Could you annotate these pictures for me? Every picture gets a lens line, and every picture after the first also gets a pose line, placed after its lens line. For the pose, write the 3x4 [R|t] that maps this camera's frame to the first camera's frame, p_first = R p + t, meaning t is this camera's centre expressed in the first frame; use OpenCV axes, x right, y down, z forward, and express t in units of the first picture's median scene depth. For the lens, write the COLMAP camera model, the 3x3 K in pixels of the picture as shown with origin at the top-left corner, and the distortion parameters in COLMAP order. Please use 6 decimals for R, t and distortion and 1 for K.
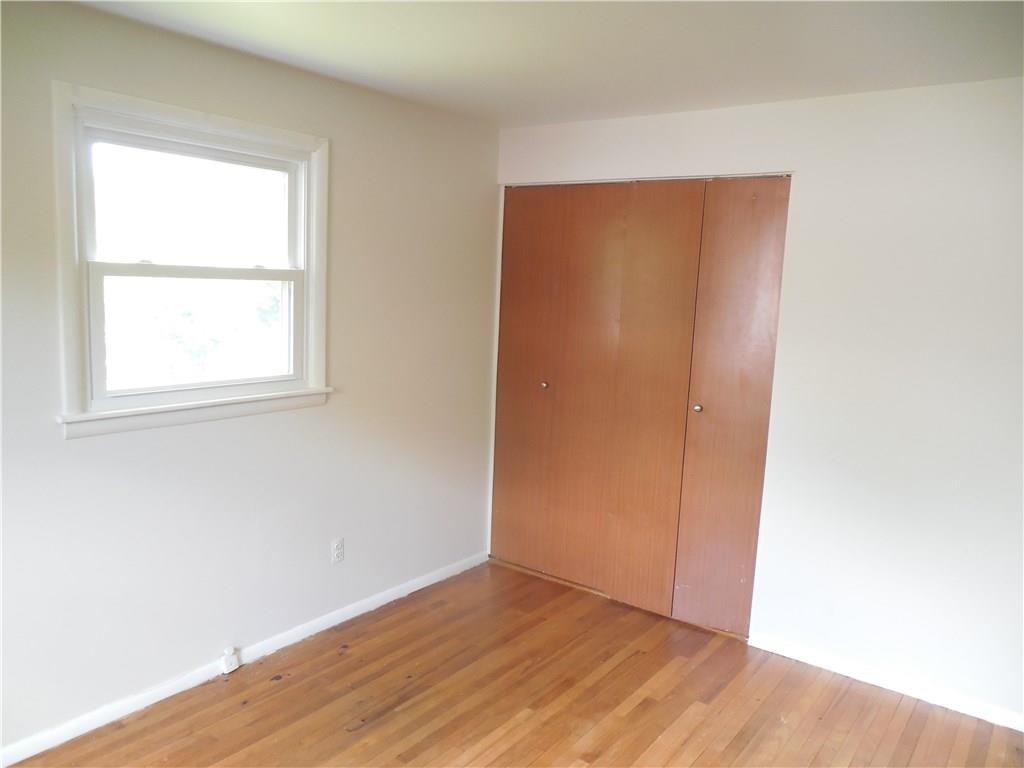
lens RADIAL K [[759.8, 0, 509.4], [0, 759.8, 385.8], [0, 0, 1]] dist [-0.004156, -0.008214]
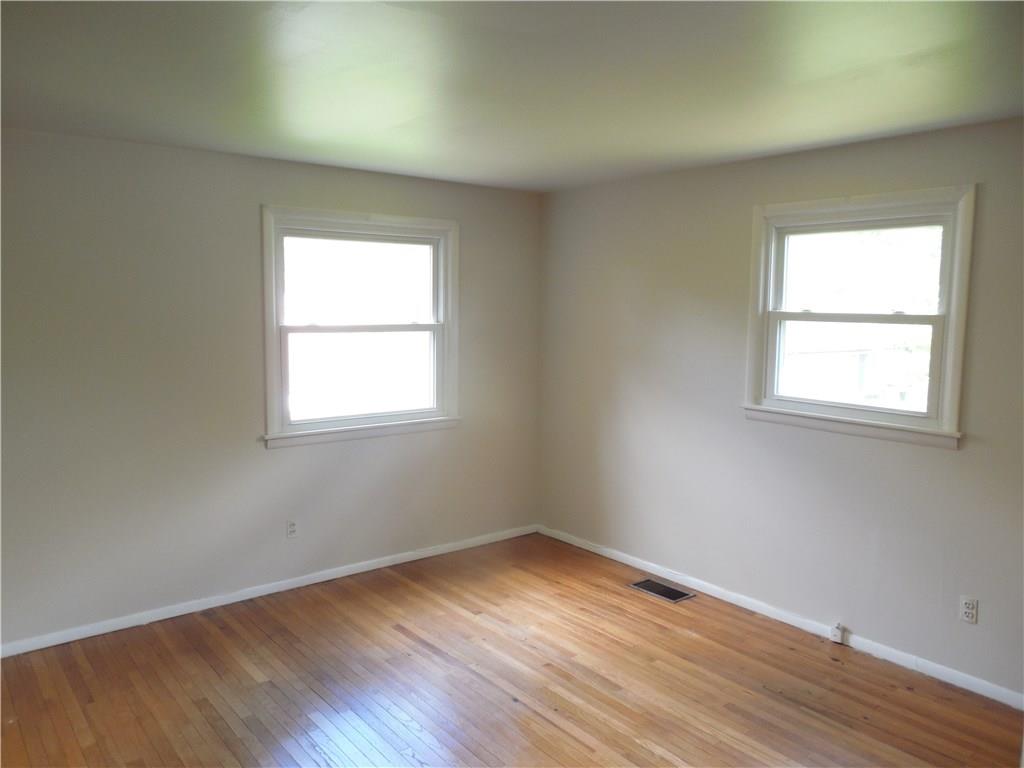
lens RADIAL K [[759.8, 0, 516.2], [0, 759.8, 389.9], [0, 0, 1]] dist [-0.004156, -0.008214]
pose [[-0.241359, 0.072115, -0.967753, 0.967802], [-0.153899, 0.981771, 0.111542, -0.084149], [0.958155, 0.175858, -0.225861, 0.756099]]
